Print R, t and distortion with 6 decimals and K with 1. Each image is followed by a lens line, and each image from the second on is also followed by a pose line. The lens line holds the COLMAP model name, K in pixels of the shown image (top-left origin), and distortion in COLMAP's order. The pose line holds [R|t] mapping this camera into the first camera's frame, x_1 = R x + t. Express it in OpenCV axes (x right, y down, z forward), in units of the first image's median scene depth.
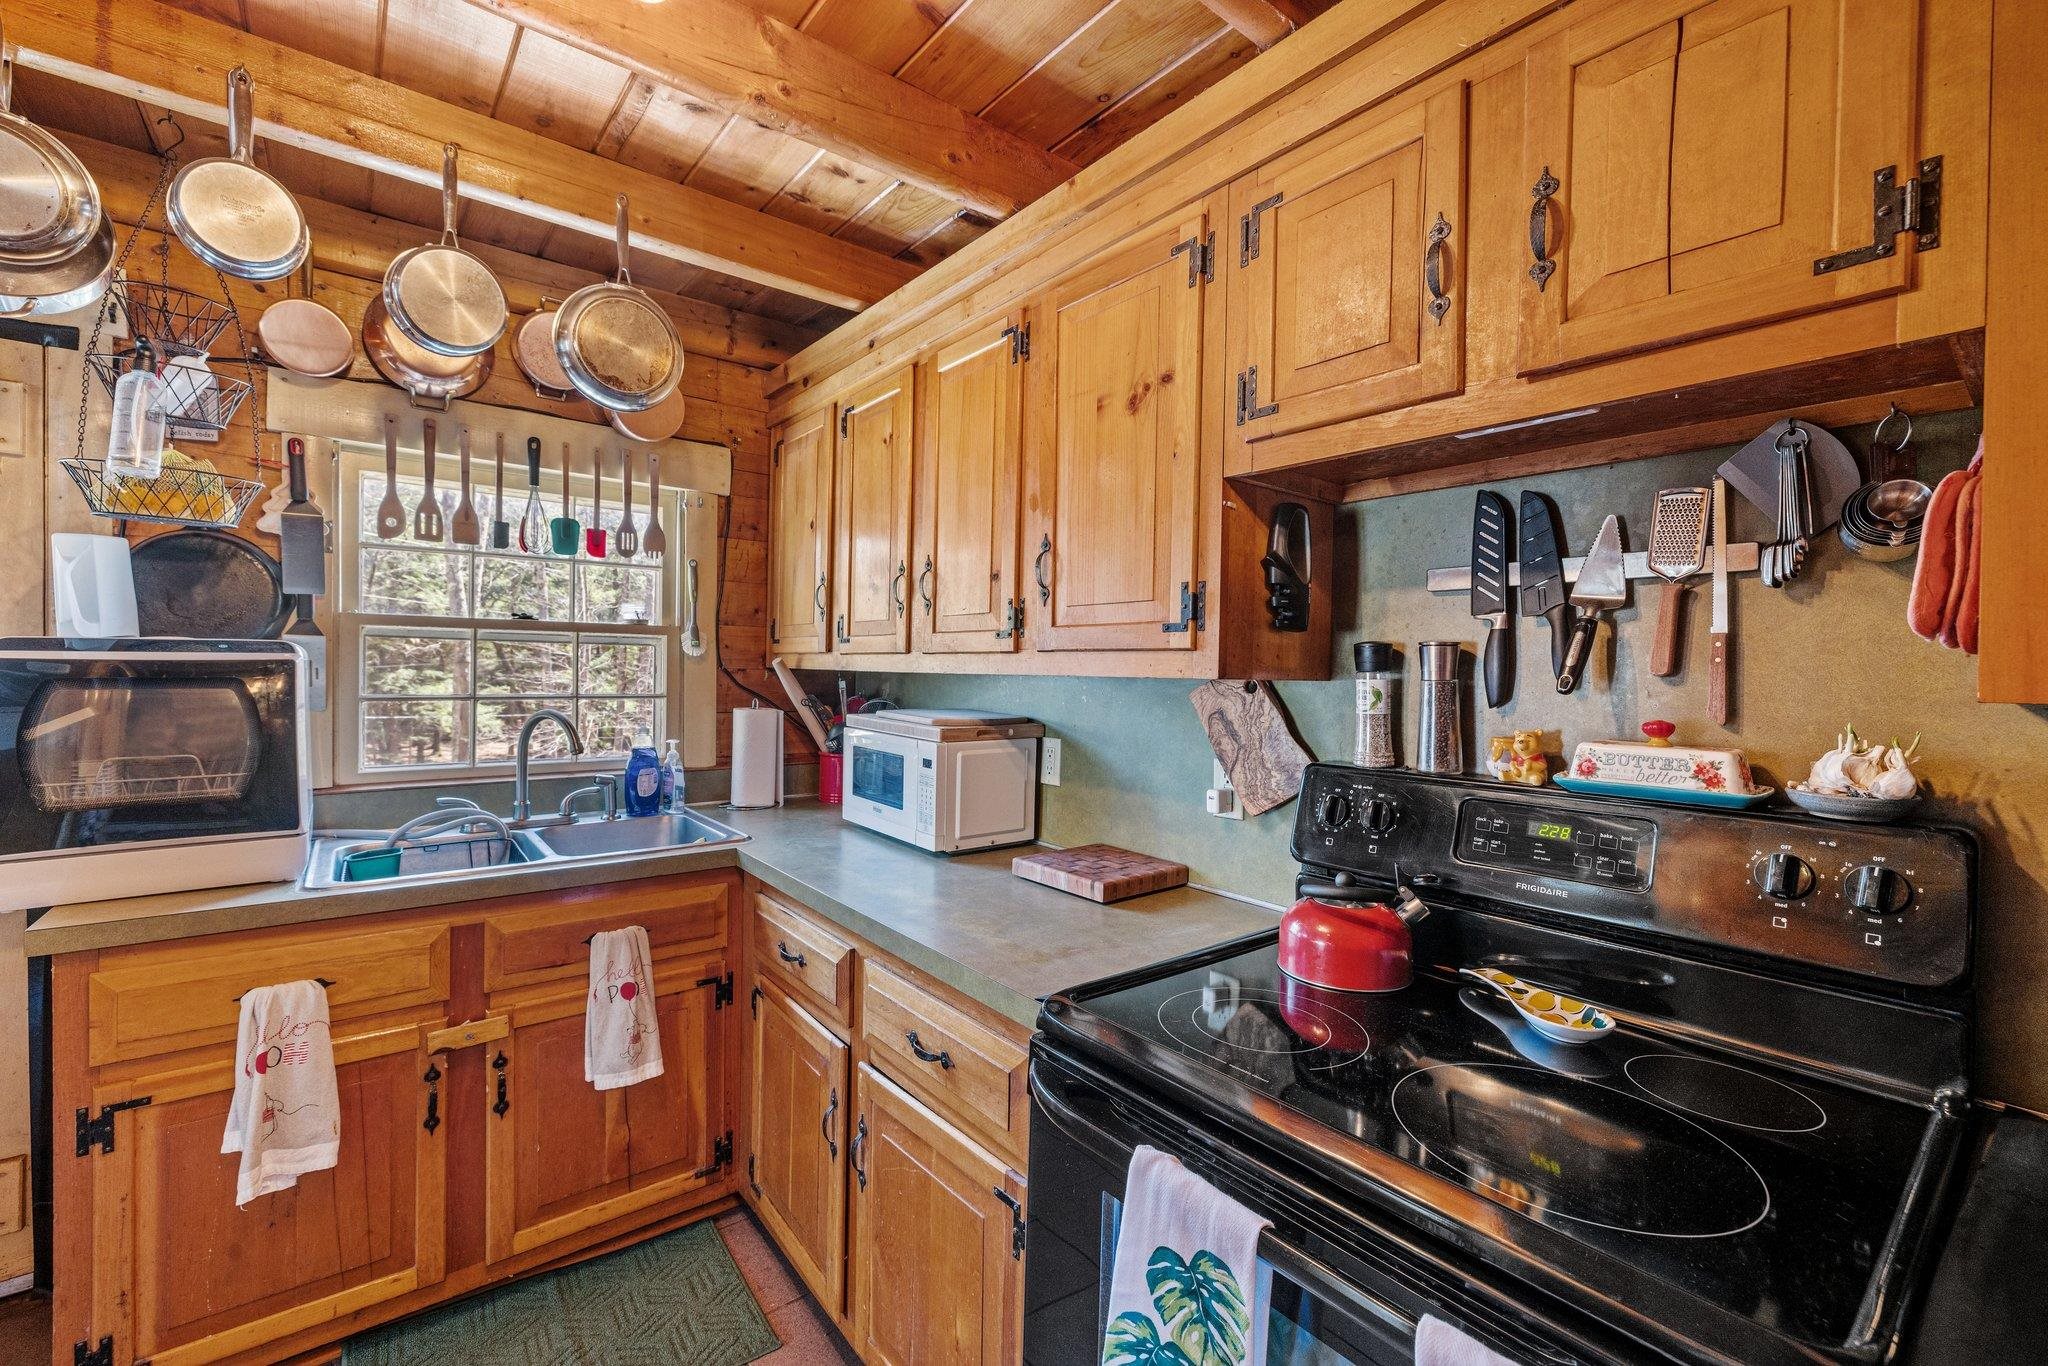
lens RADIAL K [[858.9, 0, 1023.2], [0, 858.9, 673.4], [0, 0, 1]] dist [-0.000738, -0.000503]
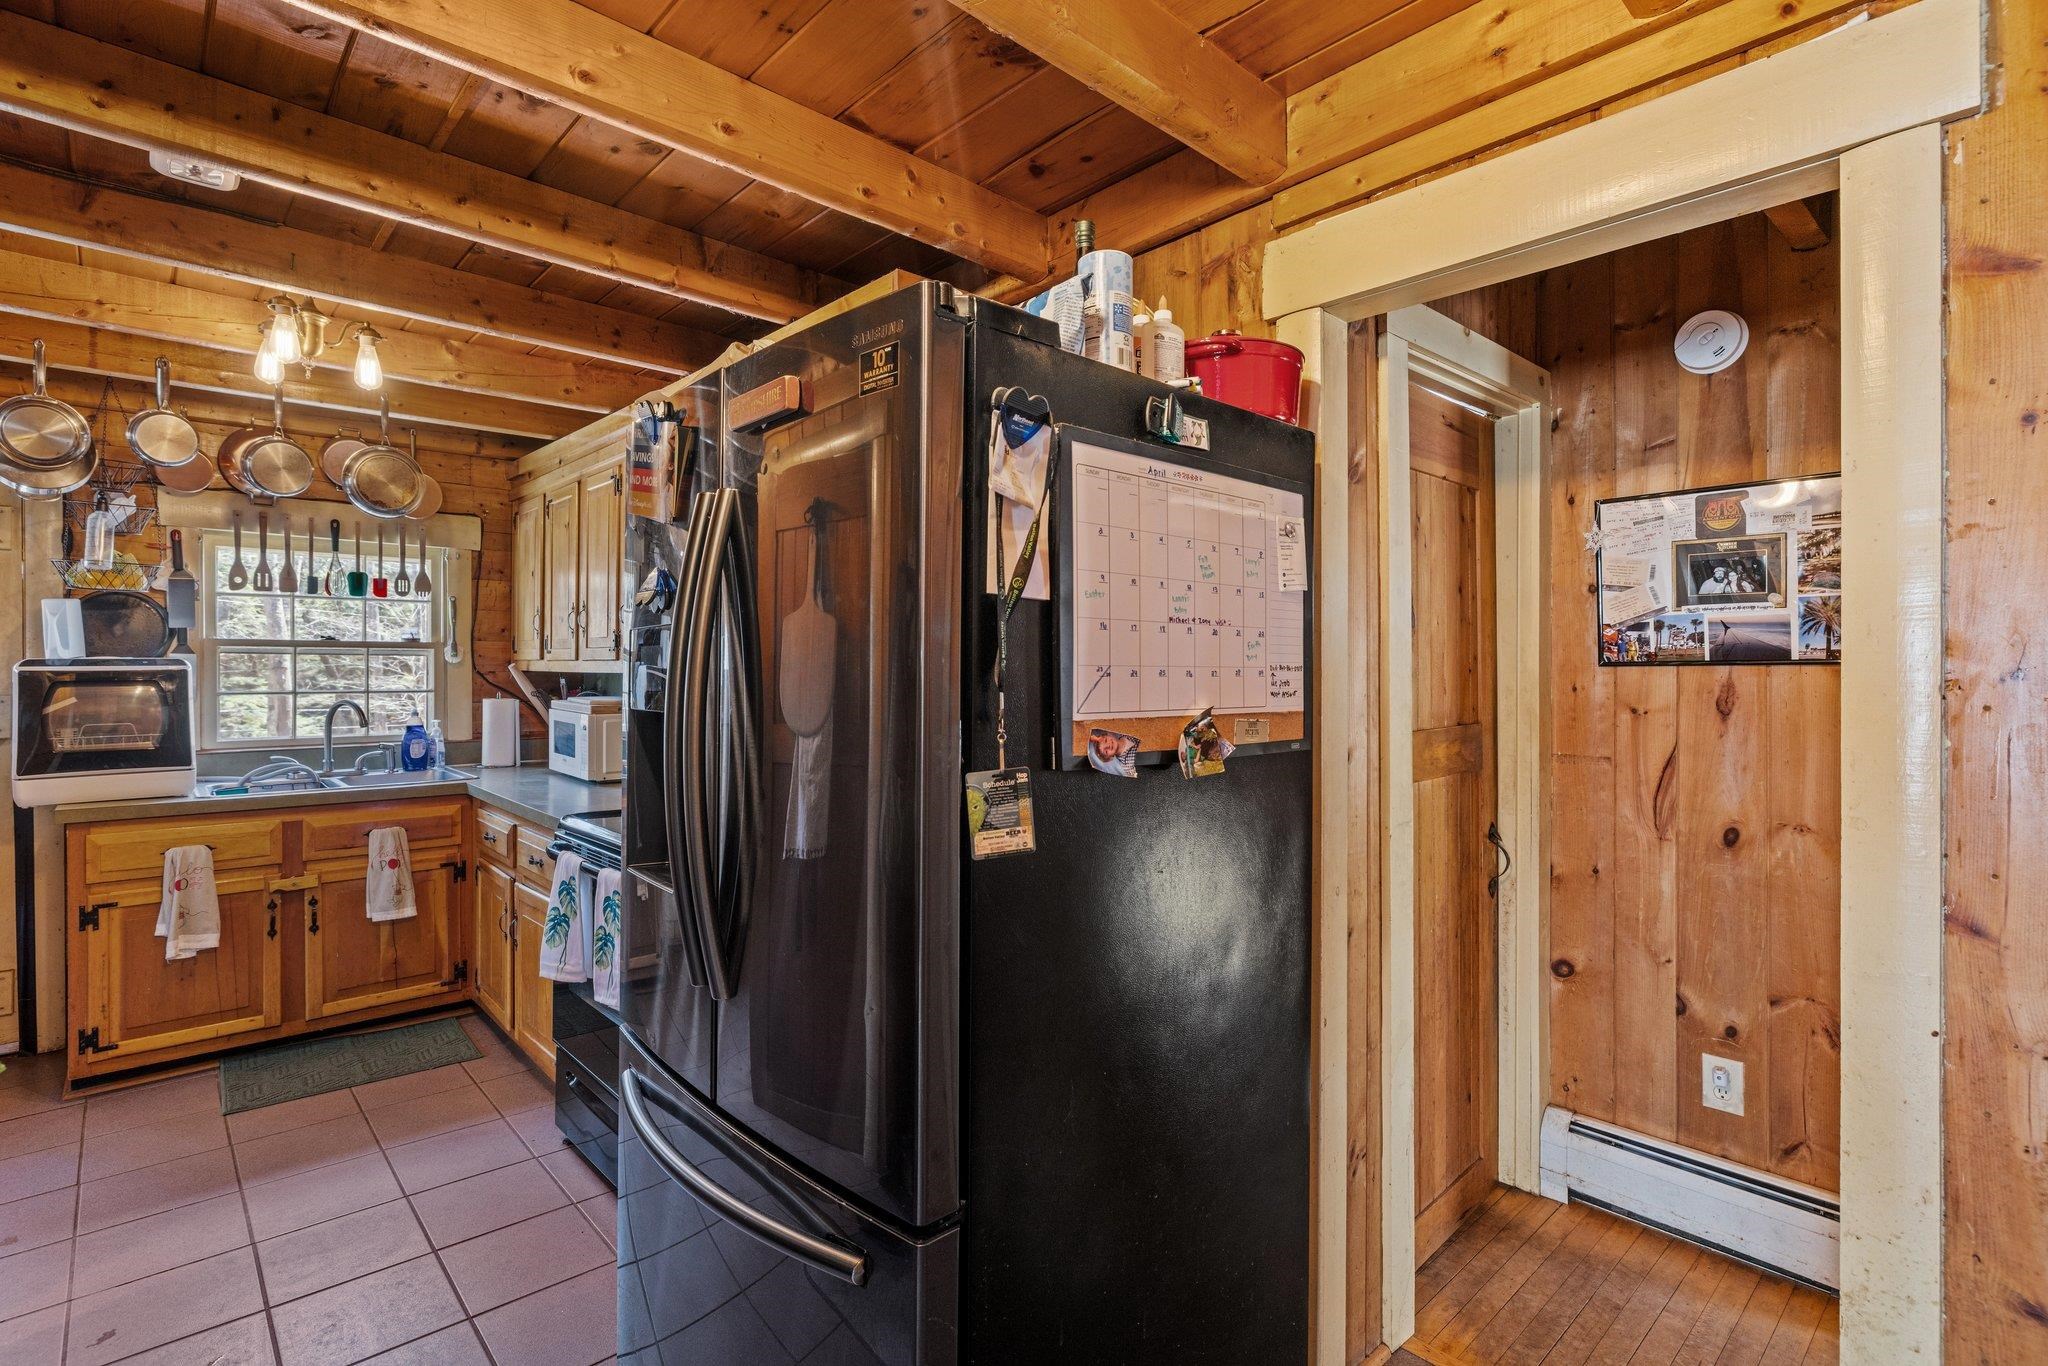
lens RADIAL K [[984.8, 0, 1028.7], [0, 984.8, 666.5], [0, 0, 1]] dist [-0.006844, 0.001882]
pose [[0.997059, -0.011535, 0.075759, 0.645703], [0.011878, 0.999921, -0.004078, 0.006097], [-0.075706, 0.004966, 0.997118, -1.023049]]
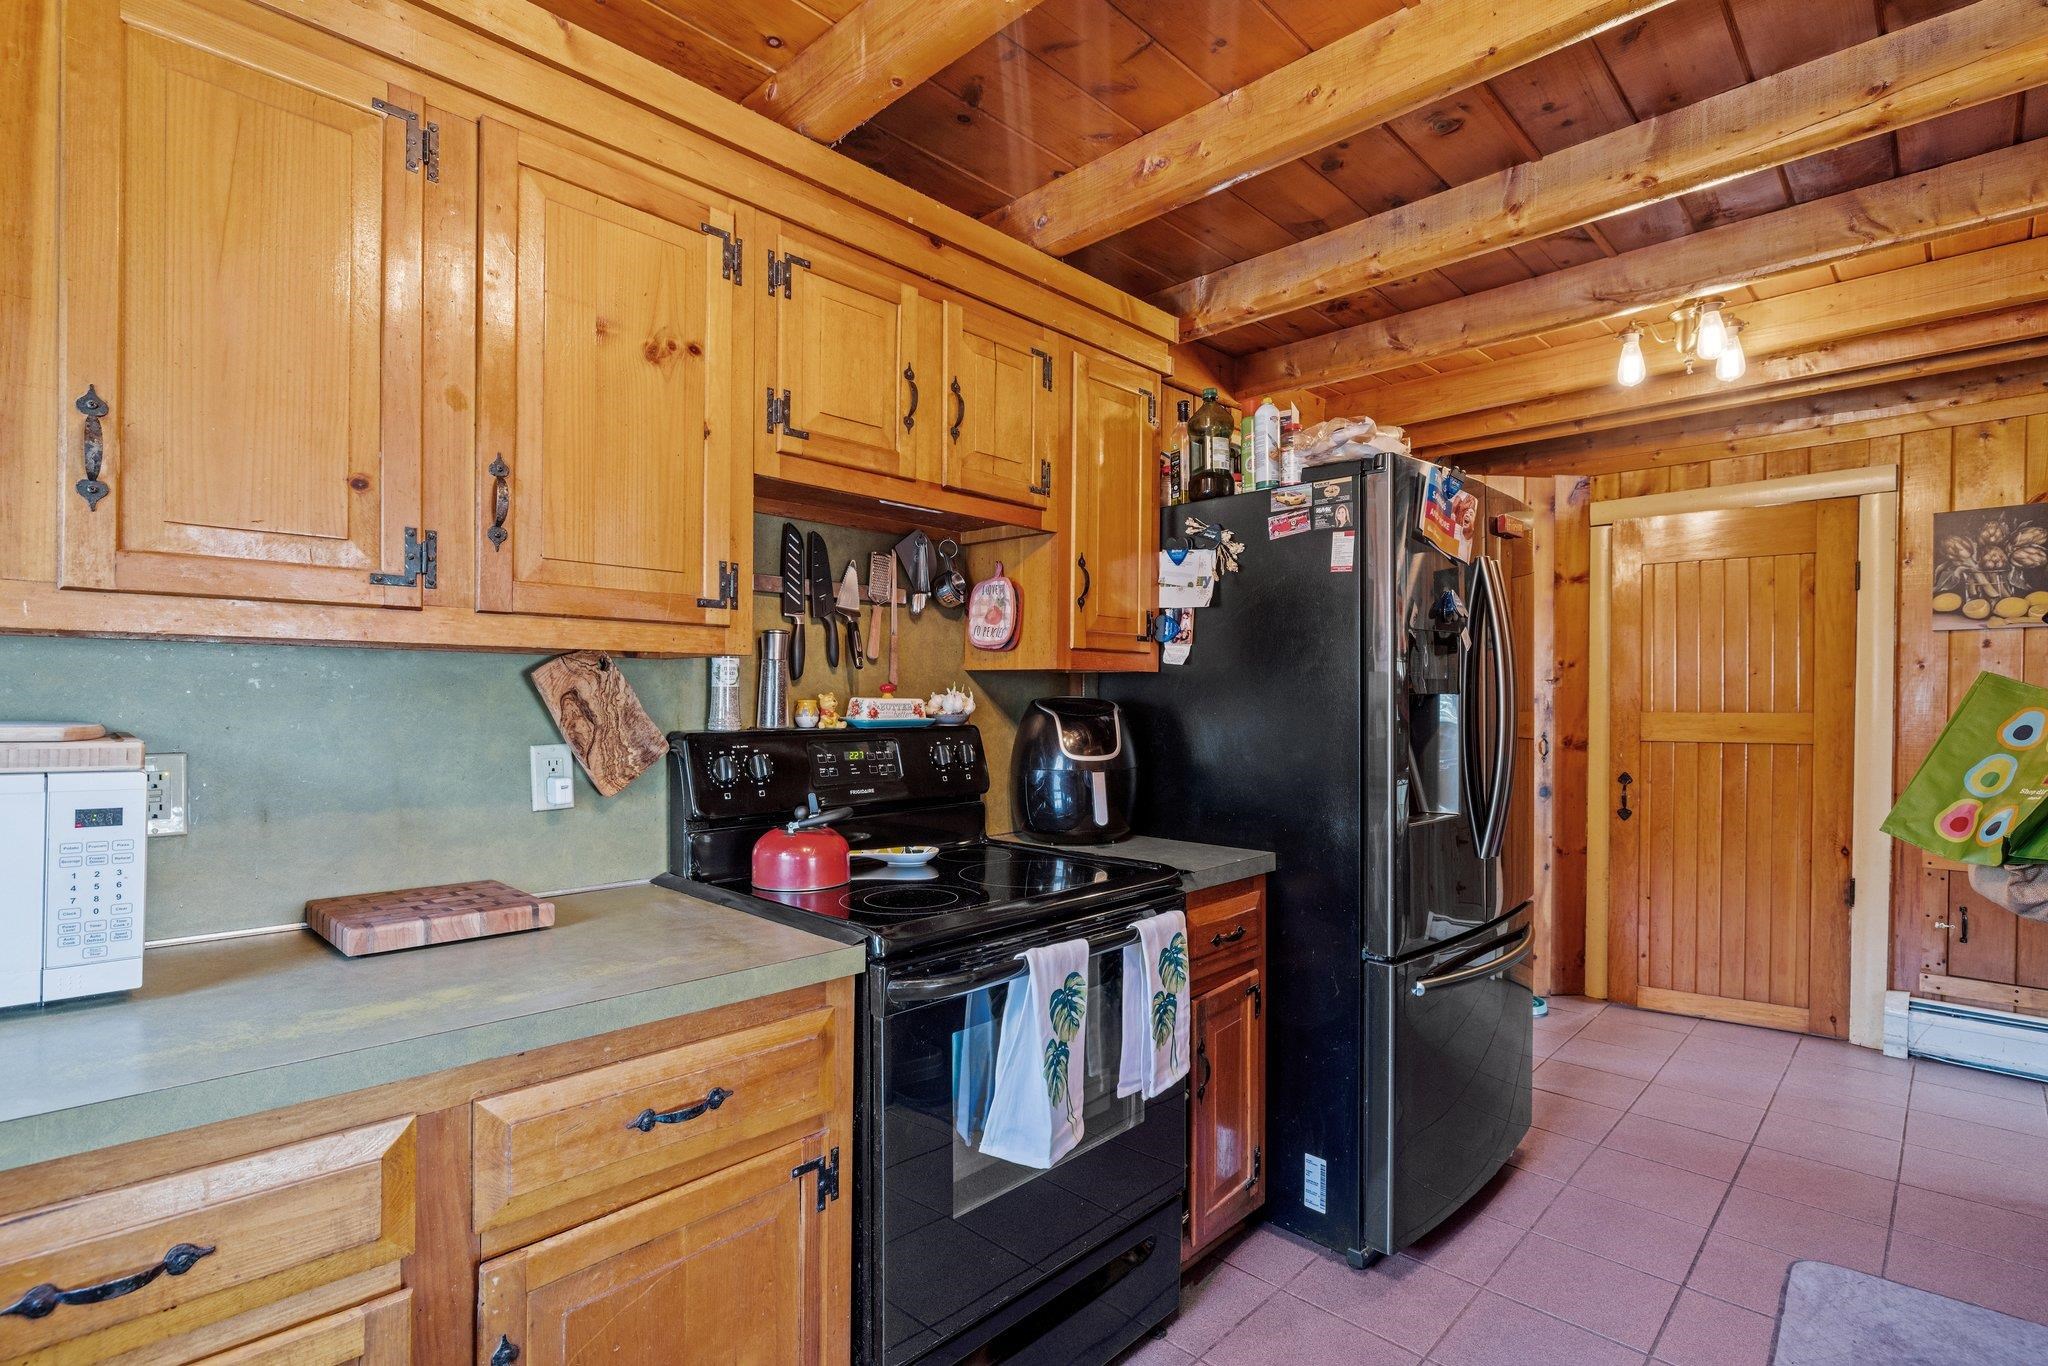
lens RADIAL K [[984.8, 0, 1023.6], [0, 984.8, 694.6], [0, 0, 1]] dist [-0.006844, 0.001882]
pose [[-0.135205, -0.017406, 0.990665, -0.834982], [-0.007354, 0.999836, 0.016564, 0.026491], [-0.990790, -0.005046, -0.135310, 0.639681]]
